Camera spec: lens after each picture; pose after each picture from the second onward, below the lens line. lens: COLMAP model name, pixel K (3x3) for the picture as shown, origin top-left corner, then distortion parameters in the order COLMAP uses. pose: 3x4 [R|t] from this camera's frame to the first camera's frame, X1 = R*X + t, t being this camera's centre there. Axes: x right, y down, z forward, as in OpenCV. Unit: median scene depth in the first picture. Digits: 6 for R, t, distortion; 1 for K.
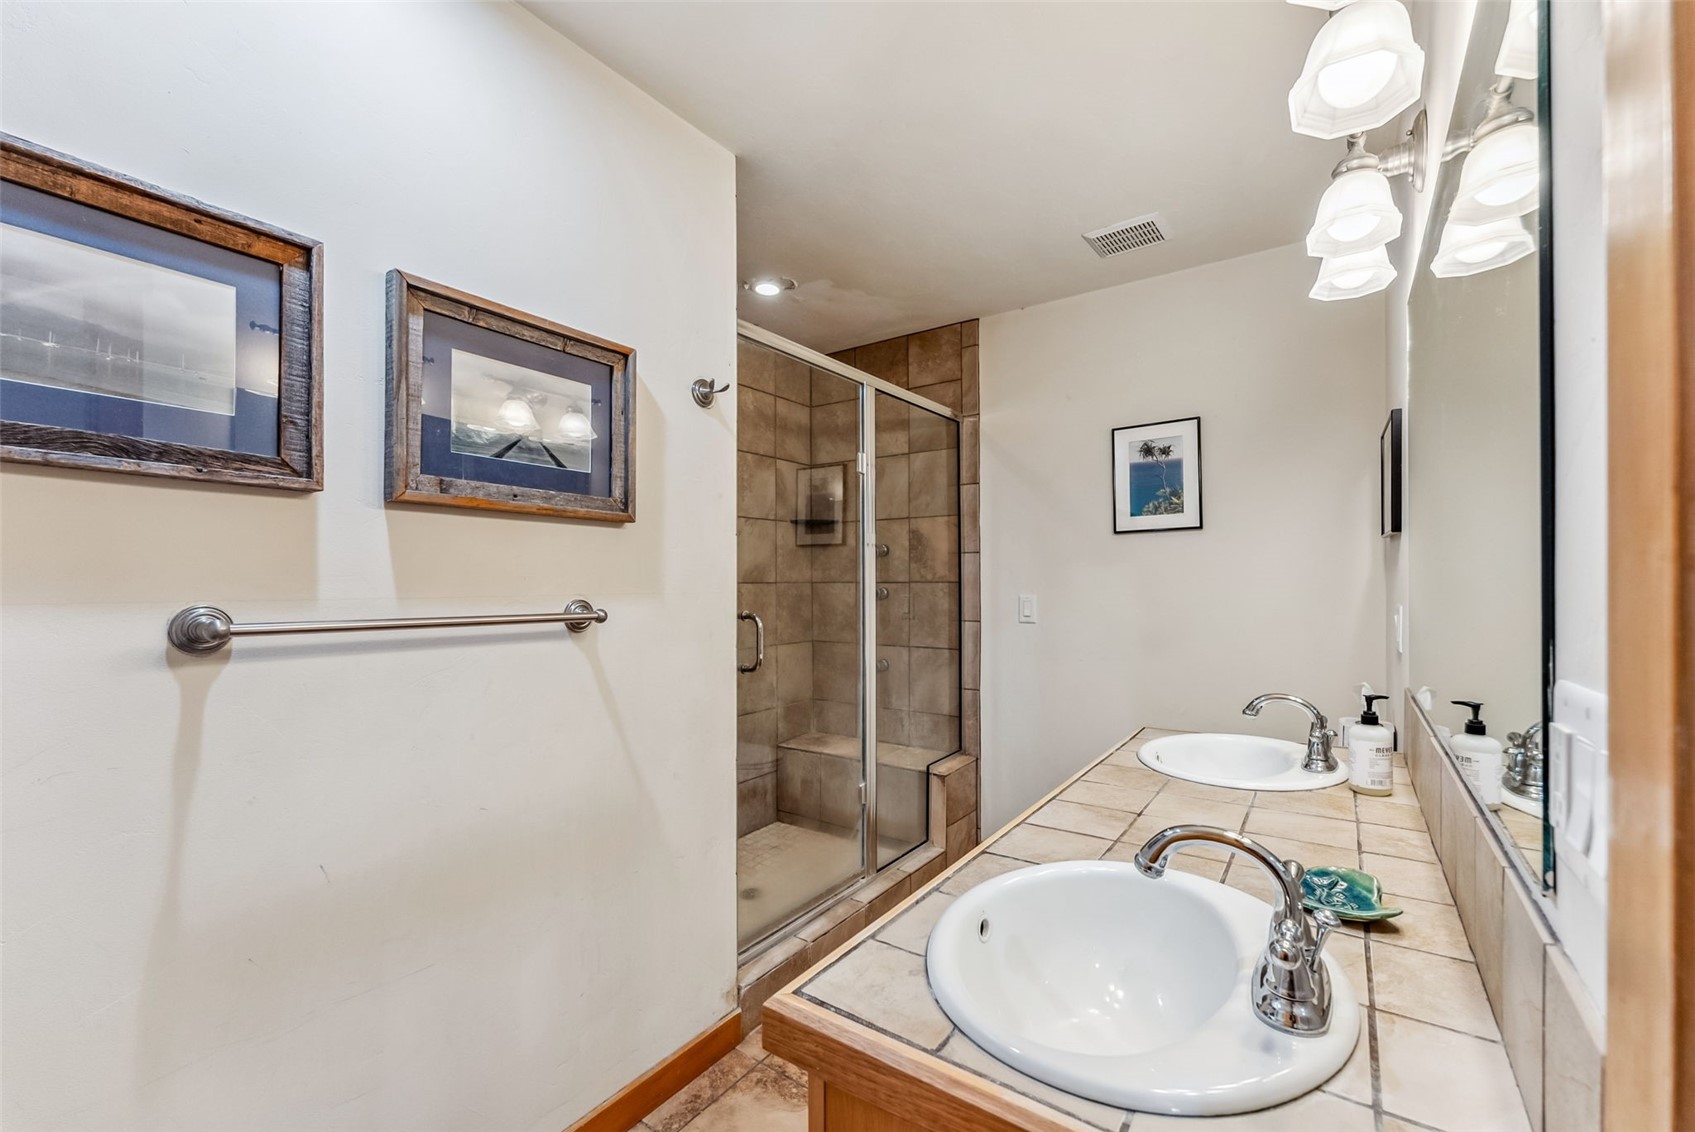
lens RADIAL K [[703.6, 0, 846.6], [0, 703.6, 579.2], [0, 0, 1]] dist [0.000149, -0.000012]
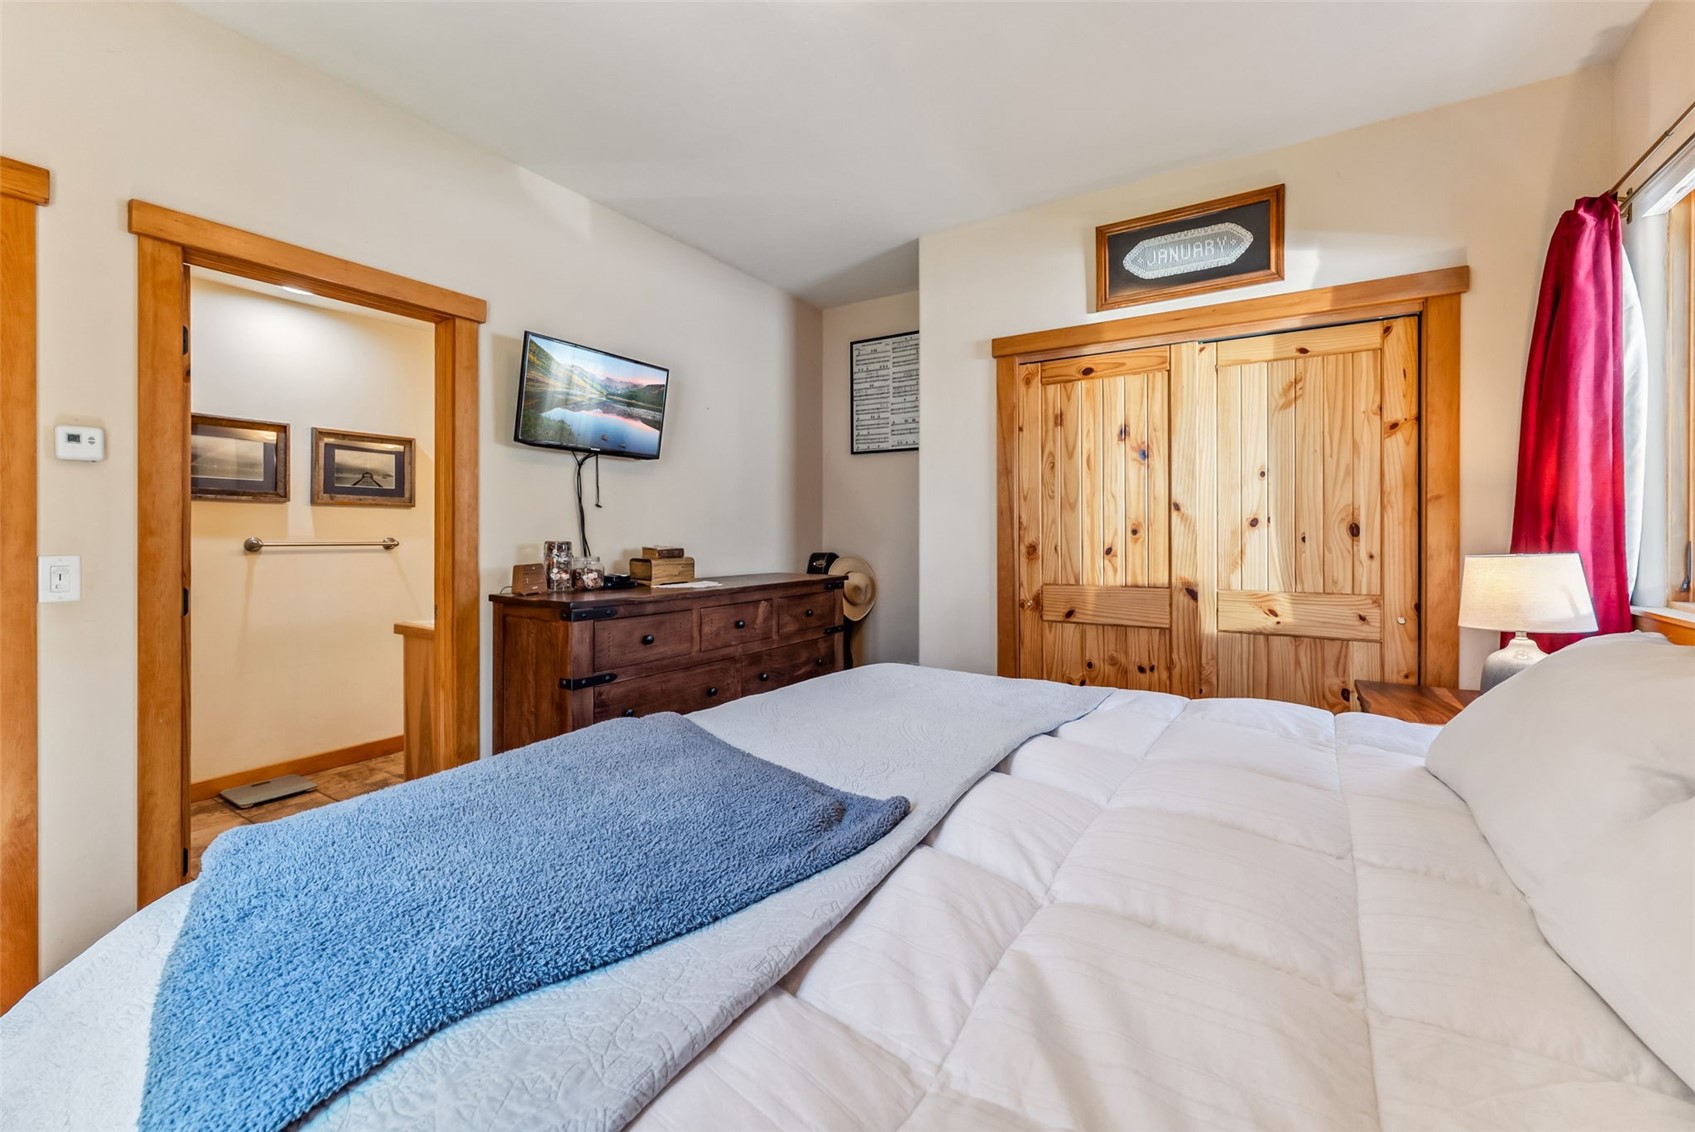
lens RADIAL K [[703.6, 0, 850.3], [0, 703.6, 528.7], [0, 0, 1]] dist [0.000149, -0.000012]
pose [[0.997848, -0.000716, 0.065562, 1.439388], [0.000717, 1.000000, 0.000021, -0.001874], [-0.065562, 0.000027, 0.997848, -2.139694]]
